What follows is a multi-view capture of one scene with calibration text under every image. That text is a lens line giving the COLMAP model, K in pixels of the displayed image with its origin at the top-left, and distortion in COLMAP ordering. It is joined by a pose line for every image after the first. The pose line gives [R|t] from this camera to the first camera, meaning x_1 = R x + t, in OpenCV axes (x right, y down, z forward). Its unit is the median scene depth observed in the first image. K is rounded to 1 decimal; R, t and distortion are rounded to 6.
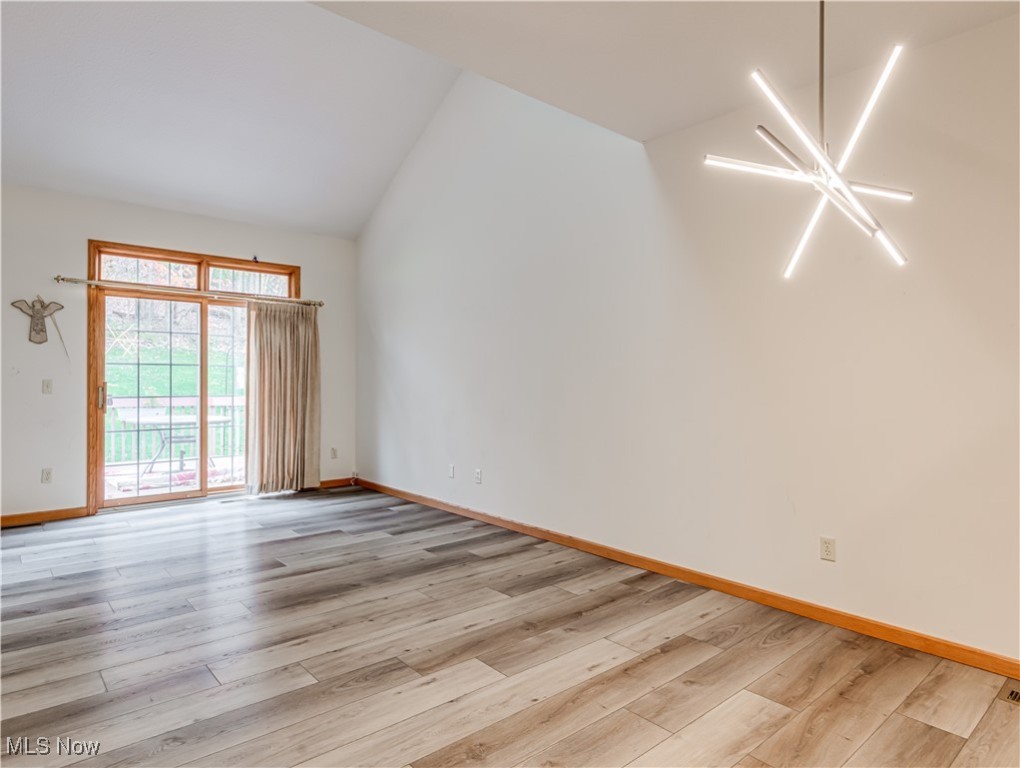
lens RADIAL K [[590.4, 0, 482.3], [0, 590.4, 367.4], [0, 0, 1]] dist [-0.006131, -0.001383]
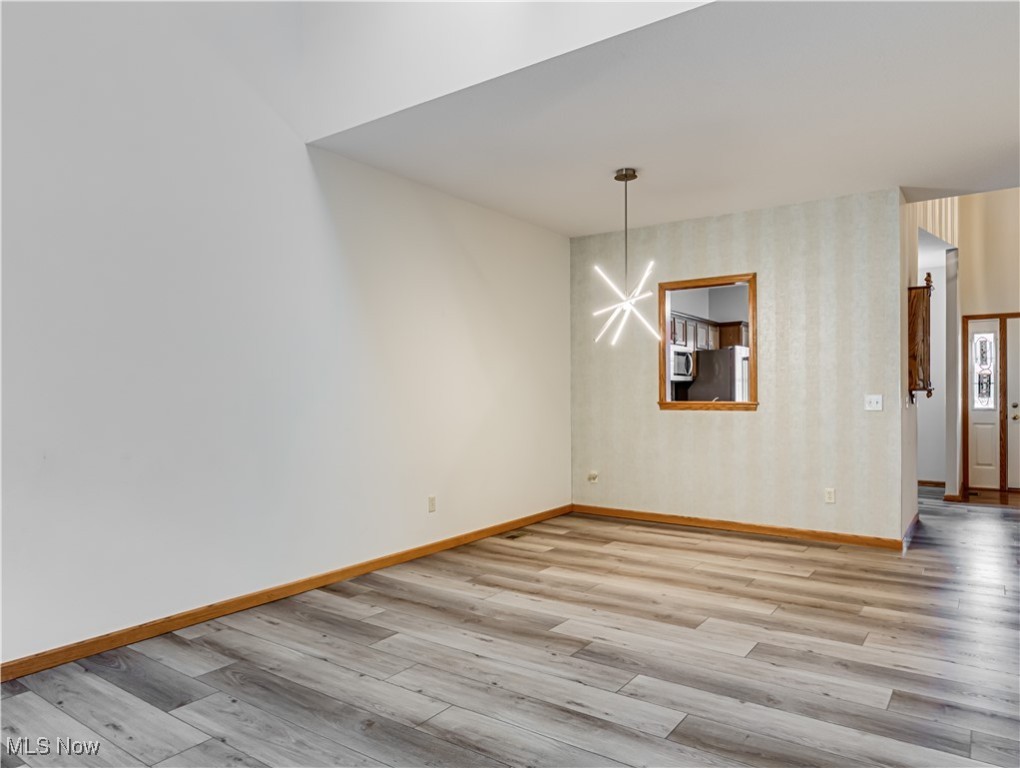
lens RADIAL K [[685.1, 0, 510.9], [0, 685.1, 397.7], [0, 0, 1]] dist [0.007015, -0.001366]
pose [[-0.245793, -0.020726, 0.969101, -0.791342], [-0.011161, 0.999766, 0.018551, 0.001729], [-0.969258, -0.006256, -0.245967, 0.851148]]
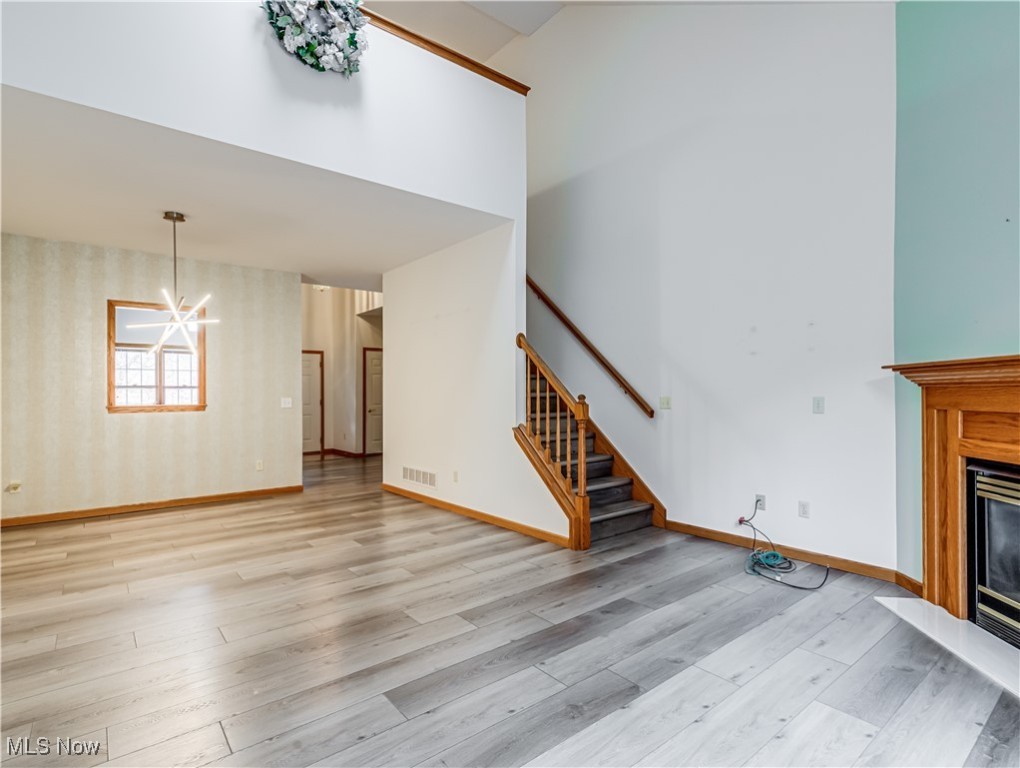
lens RADIAL K [[540.1, 0, 510.0], [0, 540.1, 388.7], [0, 0, 1]] dist [0.005915, -0.001538]
pose [[-0.999981, -0.001668, 0.005997, -0.426310], [-0.001789, 0.999792, -0.020328, 0.016601], [-0.005962, -0.020338, -0.999775, 1.444039]]
